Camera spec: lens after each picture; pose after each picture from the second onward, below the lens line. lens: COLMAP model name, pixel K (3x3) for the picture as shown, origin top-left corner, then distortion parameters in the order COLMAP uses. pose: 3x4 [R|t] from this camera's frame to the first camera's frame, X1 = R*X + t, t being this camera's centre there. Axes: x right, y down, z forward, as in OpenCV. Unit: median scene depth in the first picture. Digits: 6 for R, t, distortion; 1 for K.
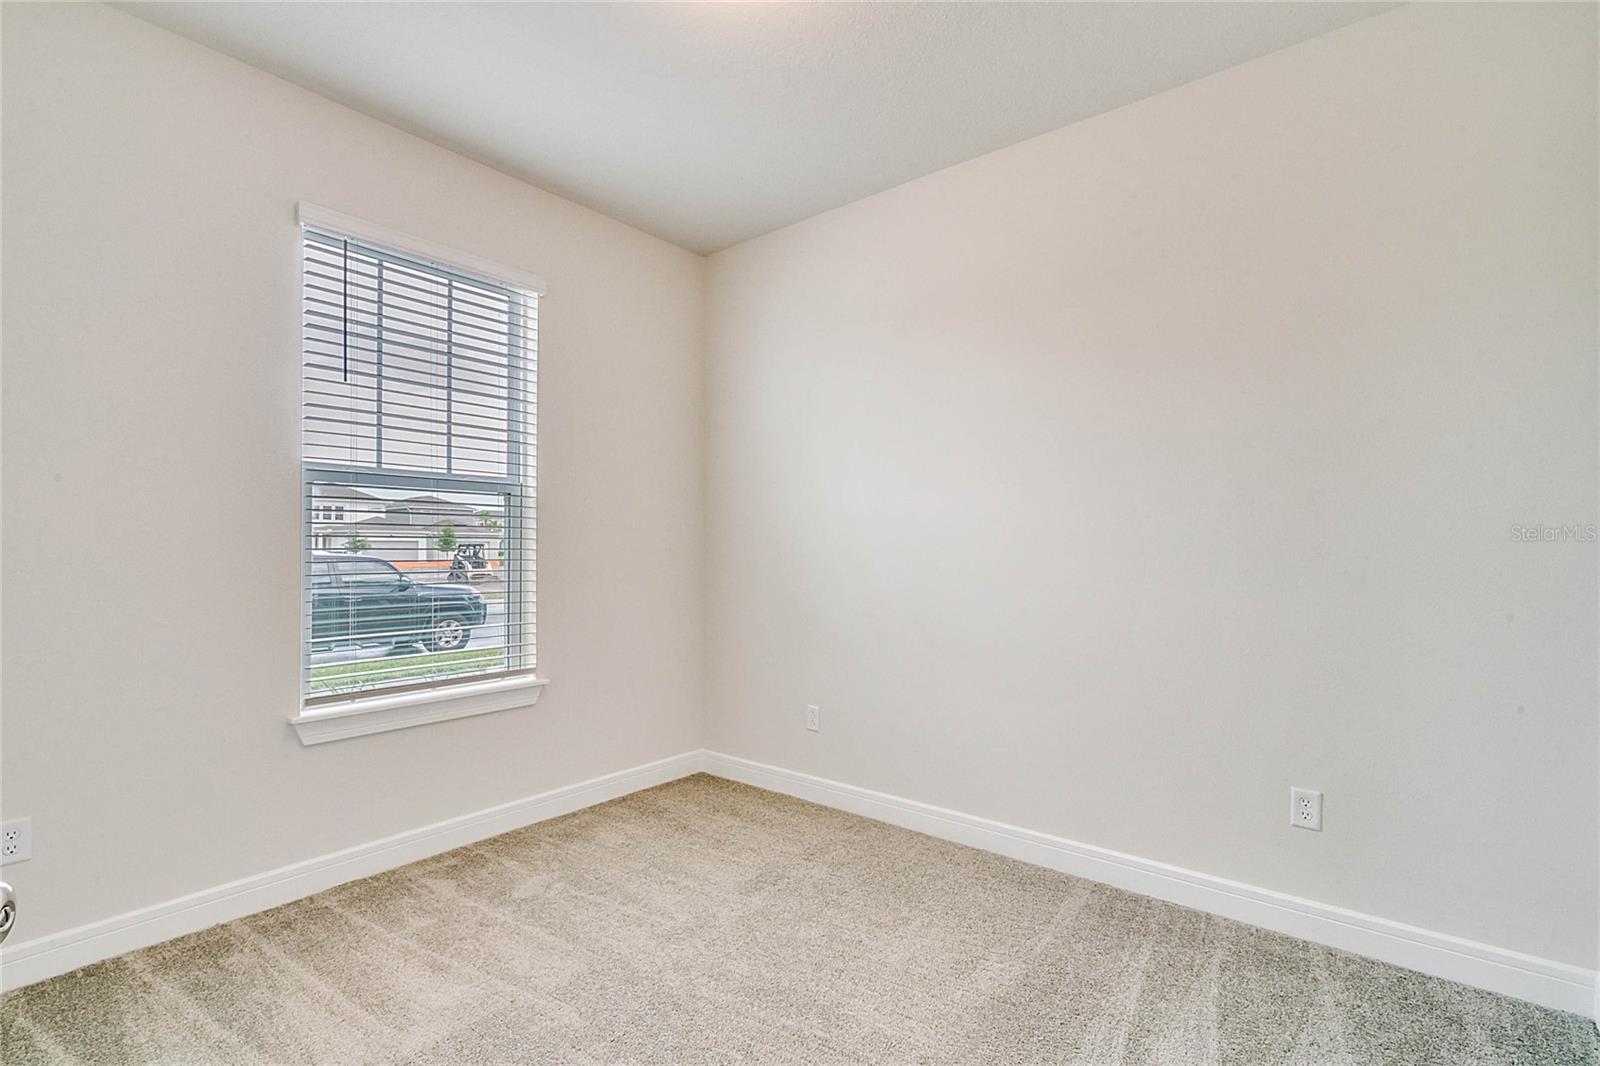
lens RADIAL K [[750.7, 0, 806.0], [0, 750.7, 541.3], [0, 0, 1]] dist [-0.003511, 0.000374]
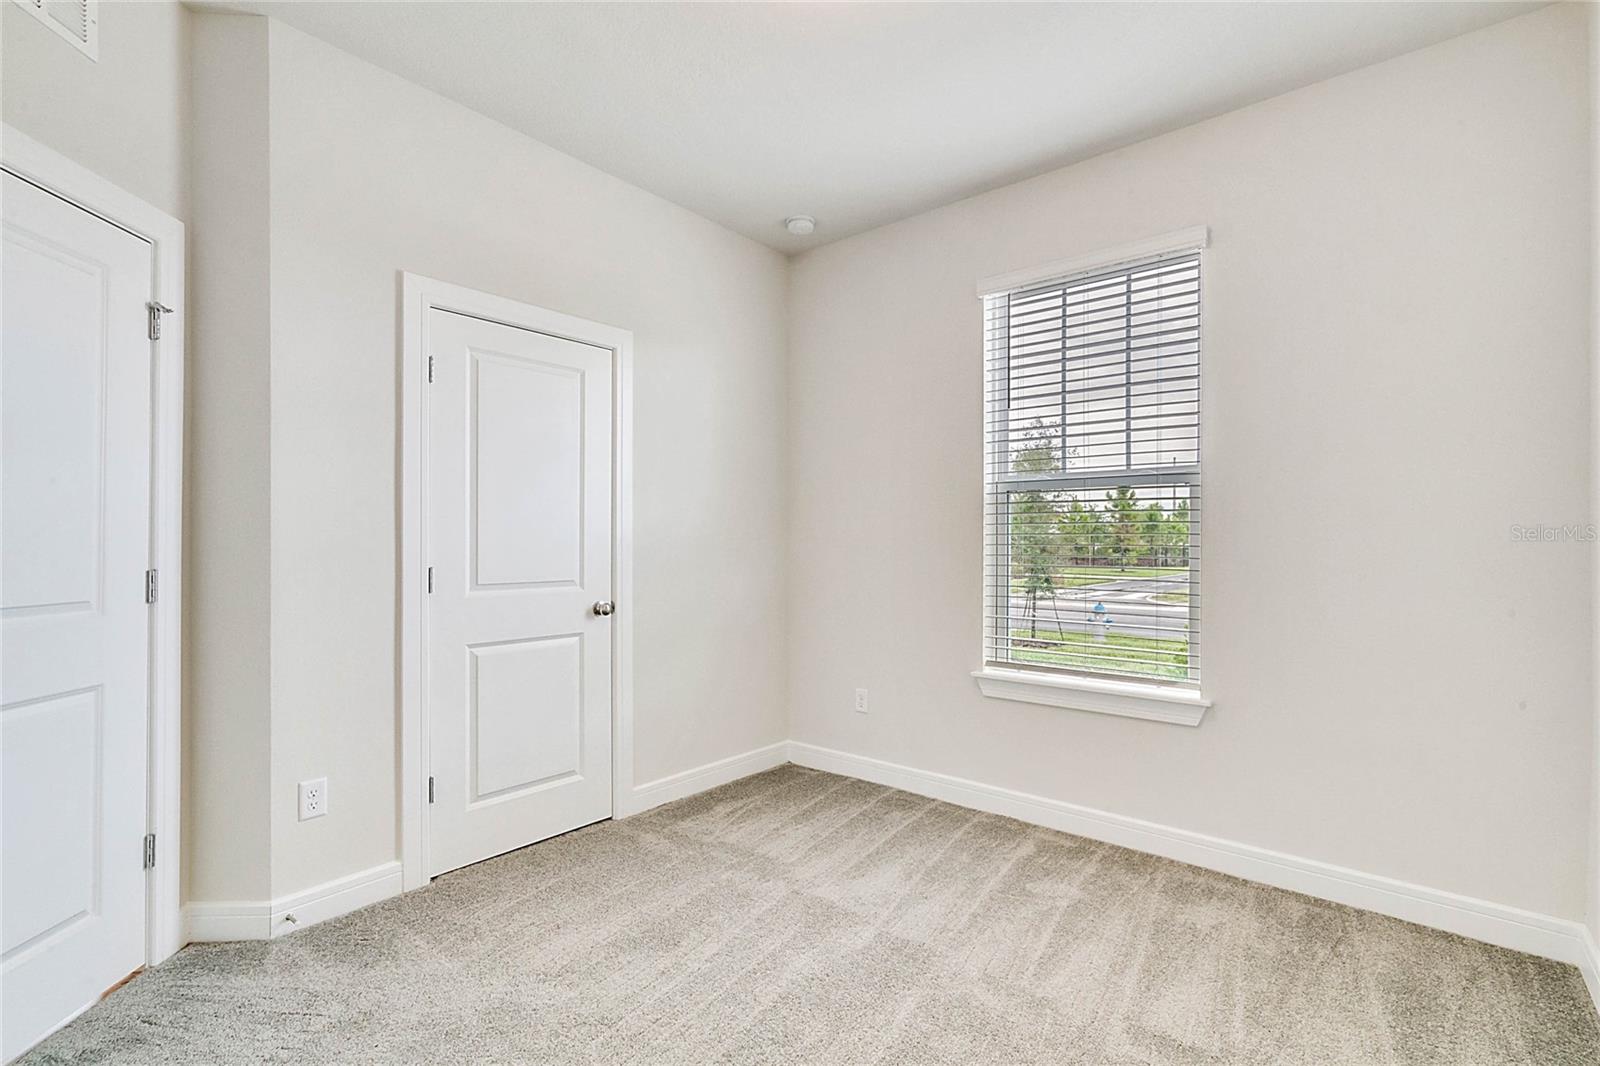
lens RADIAL K [[750.7, 0, 806.0], [0, 750.7, 541.3], [0, 0, 1]] dist [-0.003511, 0.000374]
pose [[-0.048685, -0.008114, -0.998781, 0.583871], [0.004437, 0.999955, -0.008339, 0.011862], [0.998804, -0.004838, -0.048647, 0.672803]]
